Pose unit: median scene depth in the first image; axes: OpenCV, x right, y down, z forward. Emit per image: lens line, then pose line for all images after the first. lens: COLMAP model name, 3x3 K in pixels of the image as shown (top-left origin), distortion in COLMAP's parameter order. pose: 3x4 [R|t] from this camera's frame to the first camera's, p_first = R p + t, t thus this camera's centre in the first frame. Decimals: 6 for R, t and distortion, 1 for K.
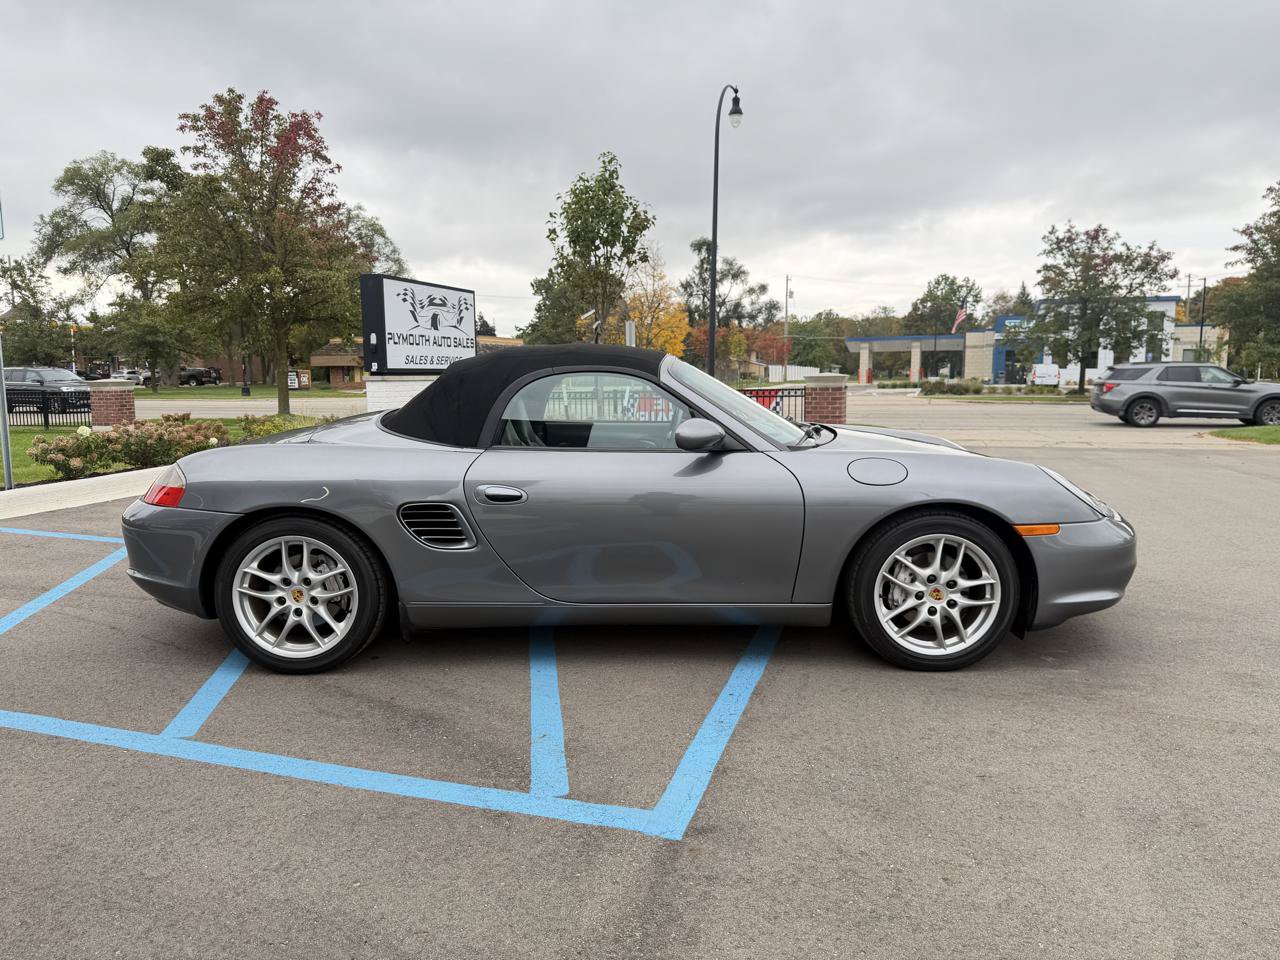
lens RADIAL K [[909.5, 0, 642.5], [0, 909.5, 447.2], [0, 0, 1]] dist [0.062571, -0.103923]
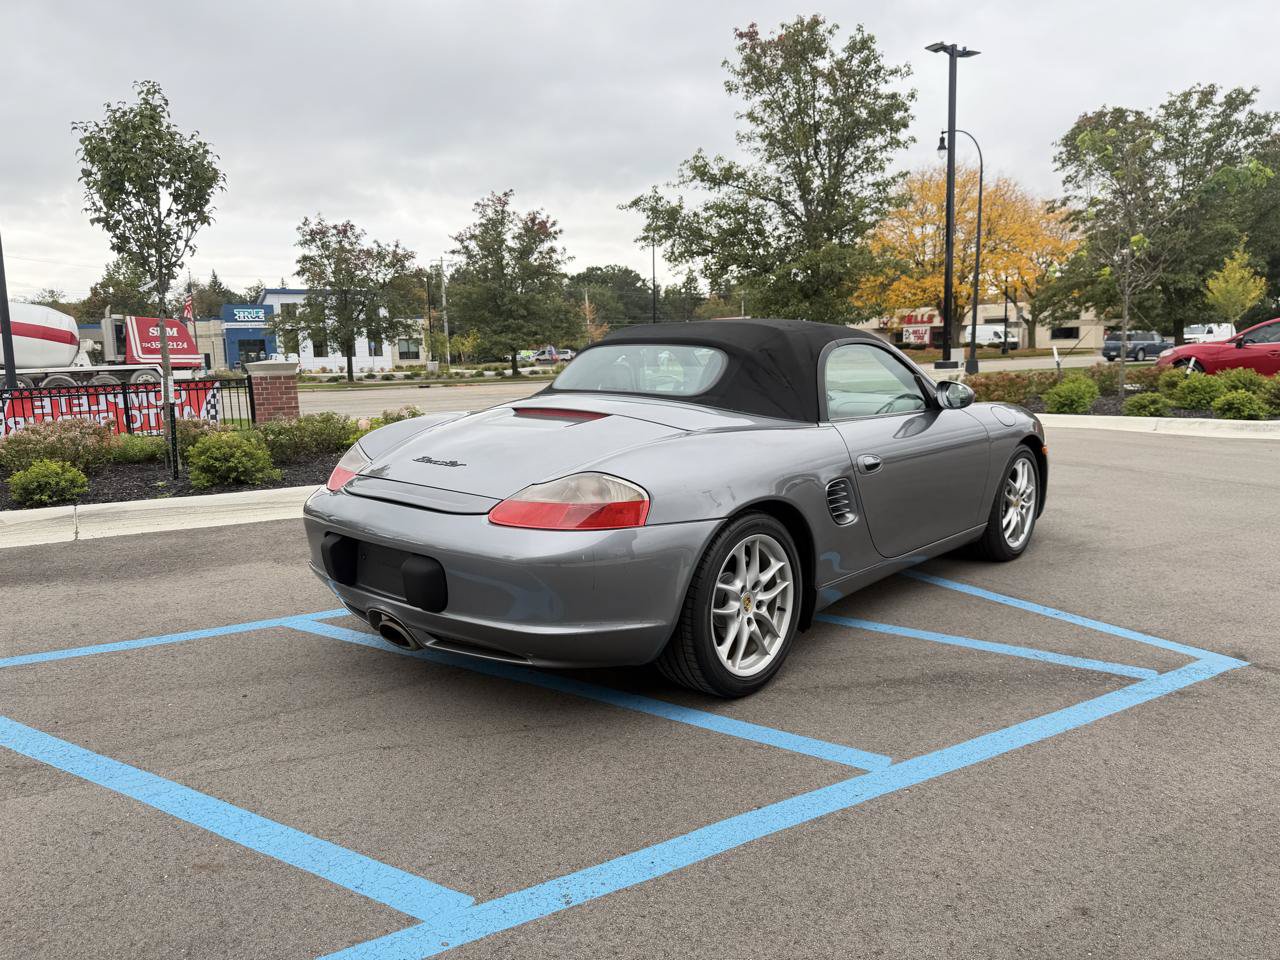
lens RADIAL K [[897.4, 0, 646.1], [0, 897.4, 481.9], [0, 0, 1]] dist [0.033531, -0.053891]
pose [[0.668186, -0.119729, 0.734297, -0.230776], [0.082751, 0.992802, 0.086578, -0.007451], [-0.739378, 0.002913, 0.673284, 0.109890]]
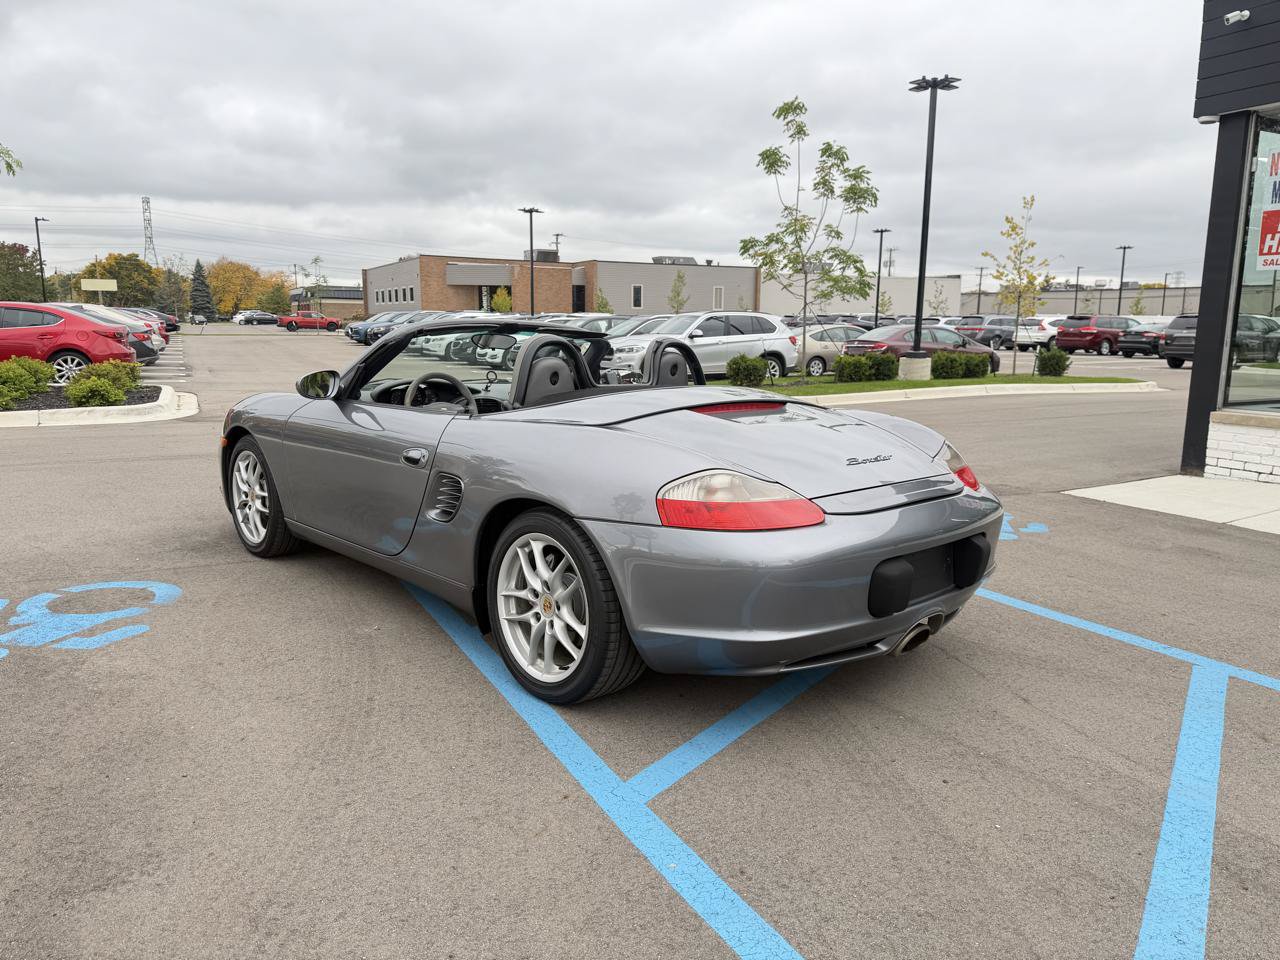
lens RADIAL K [[893.7, 0, 640.0], [0, 893.7, 480.0], [0, 0, 1]] dist [0.067505, -0.095720]
pose [[-0.693399, -0.126042, 0.709444, -0.218321], [0.053848, 0.972765, 0.225454, -0.038617], [-0.718538, 0.194532, -0.667727, 0.426508]]
